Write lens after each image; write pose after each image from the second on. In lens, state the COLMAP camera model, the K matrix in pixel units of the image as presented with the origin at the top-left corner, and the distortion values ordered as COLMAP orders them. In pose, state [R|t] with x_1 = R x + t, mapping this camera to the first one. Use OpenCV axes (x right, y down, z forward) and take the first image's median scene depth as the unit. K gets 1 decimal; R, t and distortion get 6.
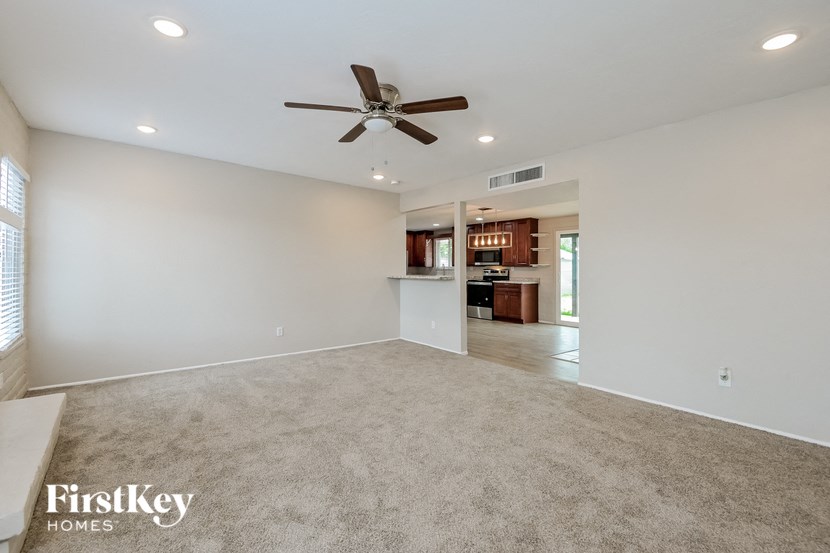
lens RADIAL K [[371.4, 0, 408.6], [0, 371.4, 269.6], [0, 0, 1]] dist [0.001941, 0.000025]
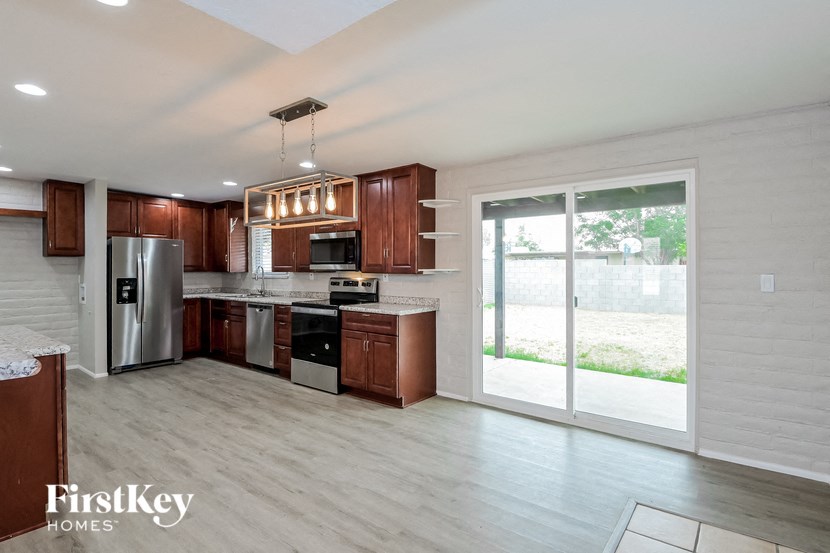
lens RADIAL K [[423.1, 0, 413.6], [0, 423.1, 271.4], [0, 0, 1]] dist [-0.013598, -0.000074]
pose [[0.969313, -0.002965, 0.245810, 0.193366], [0.002766, 0.999996, 0.001152, -0.011445], [-0.245813, -0.000437, 0.969317, 0.499830]]
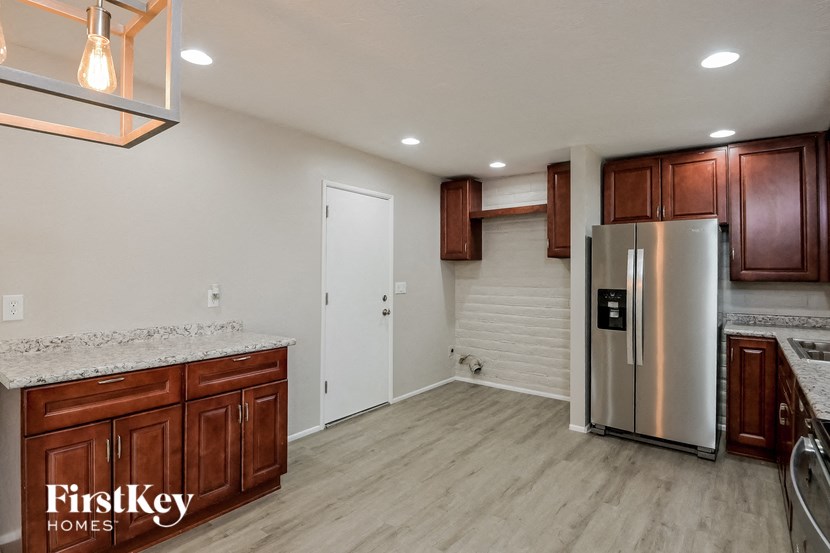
lens RADIAL K [[423.1, 0, 415.6], [0, 423.1, 268.3], [0, 0, 1]] dist [-0.013598, -0.000074]
pose [[0.247534, -0.001739, -0.968878, 0.269634], [-0.009277, 0.999948, -0.004165, -0.018005], [0.968835, 0.010019, 0.247505, 0.908815]]
